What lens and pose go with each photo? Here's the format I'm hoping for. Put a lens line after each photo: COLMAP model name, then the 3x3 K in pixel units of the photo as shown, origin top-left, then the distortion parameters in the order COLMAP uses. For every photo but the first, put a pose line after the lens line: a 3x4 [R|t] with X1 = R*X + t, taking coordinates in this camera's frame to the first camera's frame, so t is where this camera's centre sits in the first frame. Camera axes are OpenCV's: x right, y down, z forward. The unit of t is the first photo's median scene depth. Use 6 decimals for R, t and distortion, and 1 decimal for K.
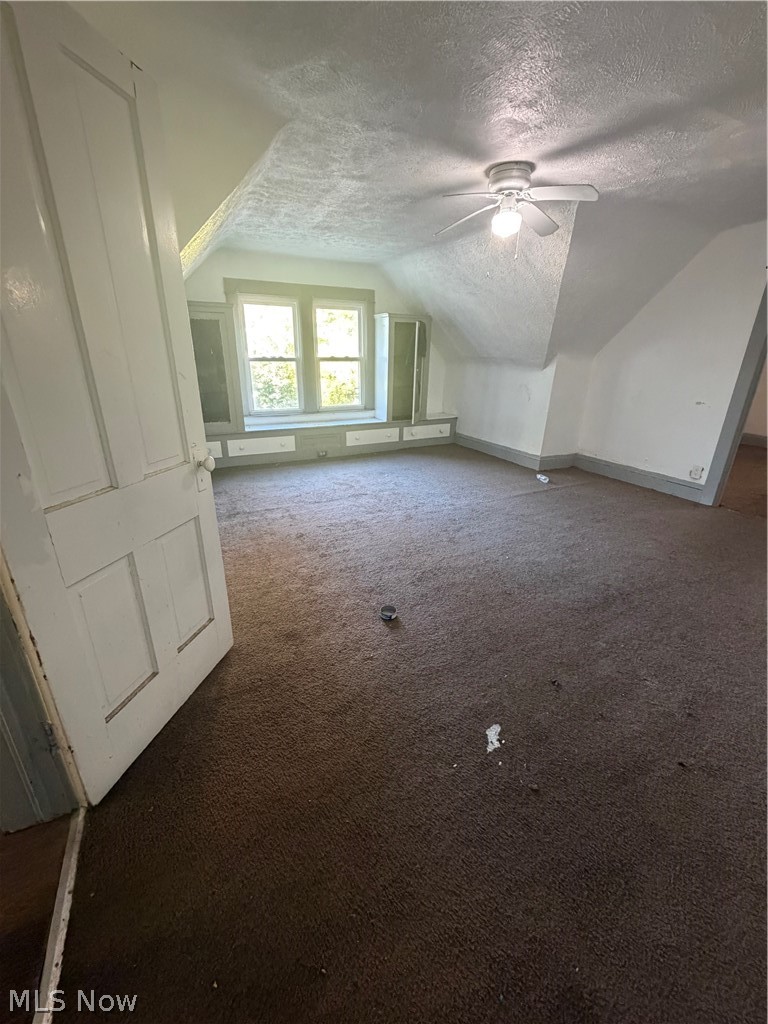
lens RADIAL K [[407.8, 0, 384.3], [0, 407.8, 508.8], [0, 0, 1]] dist [-0.000390, 0.000287]
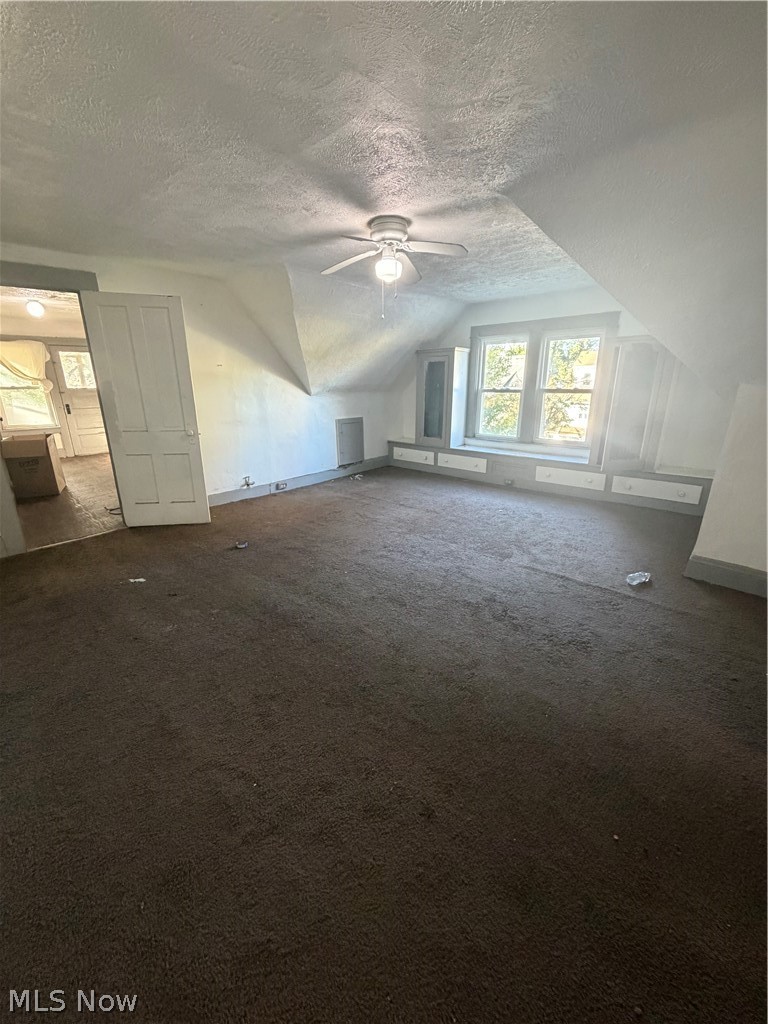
lens RADIAL K [[407.8, 0, 383.8], [0, 407.8, 509.7], [0, 0, 1]] dist [-0.000390, 0.000287]
pose [[0.365021, 0.263866, -0.892824, 0.741899], [-0.321823, 0.935639, 0.144946, -0.132236], [0.873607, 0.234423, 0.426446, 0.351614]]
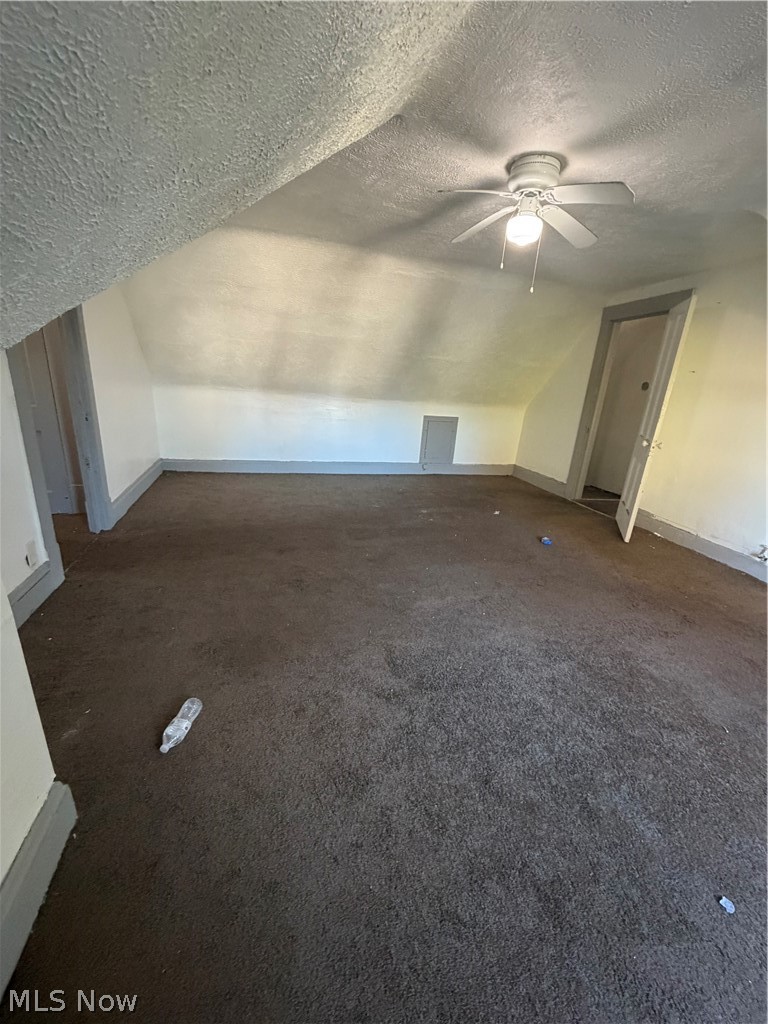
lens RADIAL K [[407.8, 0, 384.8], [0, 407.8, 511.3], [0, 0, 1]] dist [-0.000390, 0.000287]
pose [[-0.979145, -0.140830, 0.146432, 0.196806], [-0.017789, 0.777419, 0.628731, -0.398716], [-0.202383, 0.613014, -0.763711, 1.064531]]
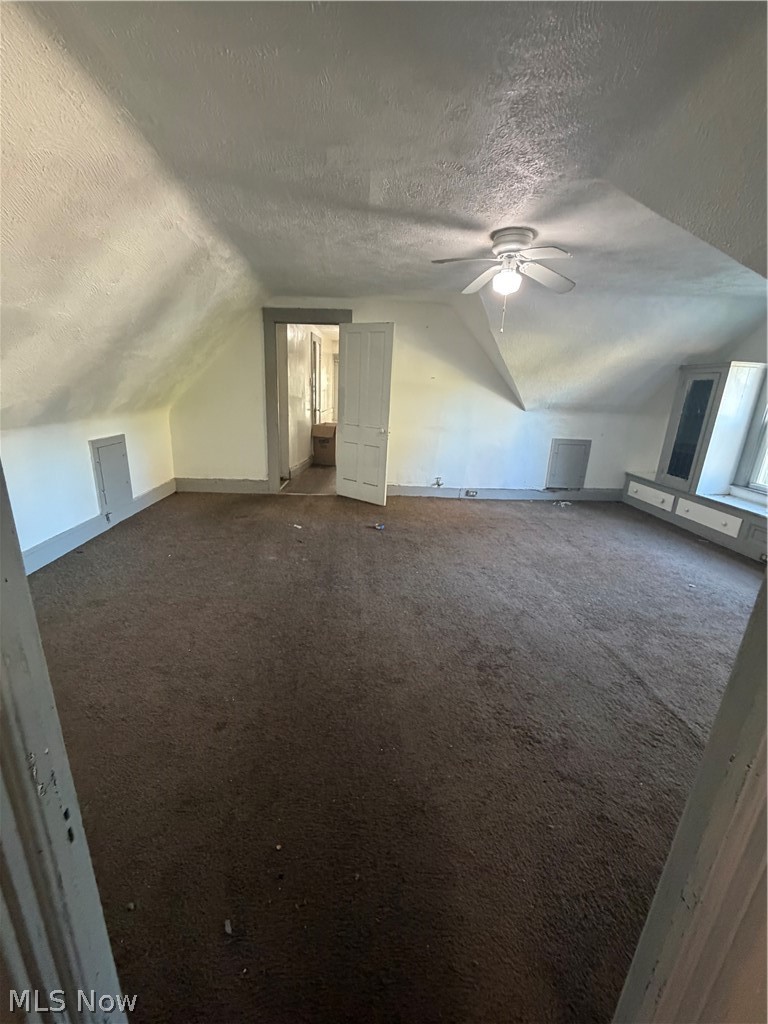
lens RADIAL K [[407.8, 0, 384.8], [0, 407.8, 510.4], [0, 0, 1]] dist [-0.000390, 0.000287]
pose [[-0.390654, 0.231813, -0.890872, 0.774301], [-0.375609, 0.843405, 0.384169, -0.253862], [0.840421, 0.484696, -0.242409, 0.662284]]
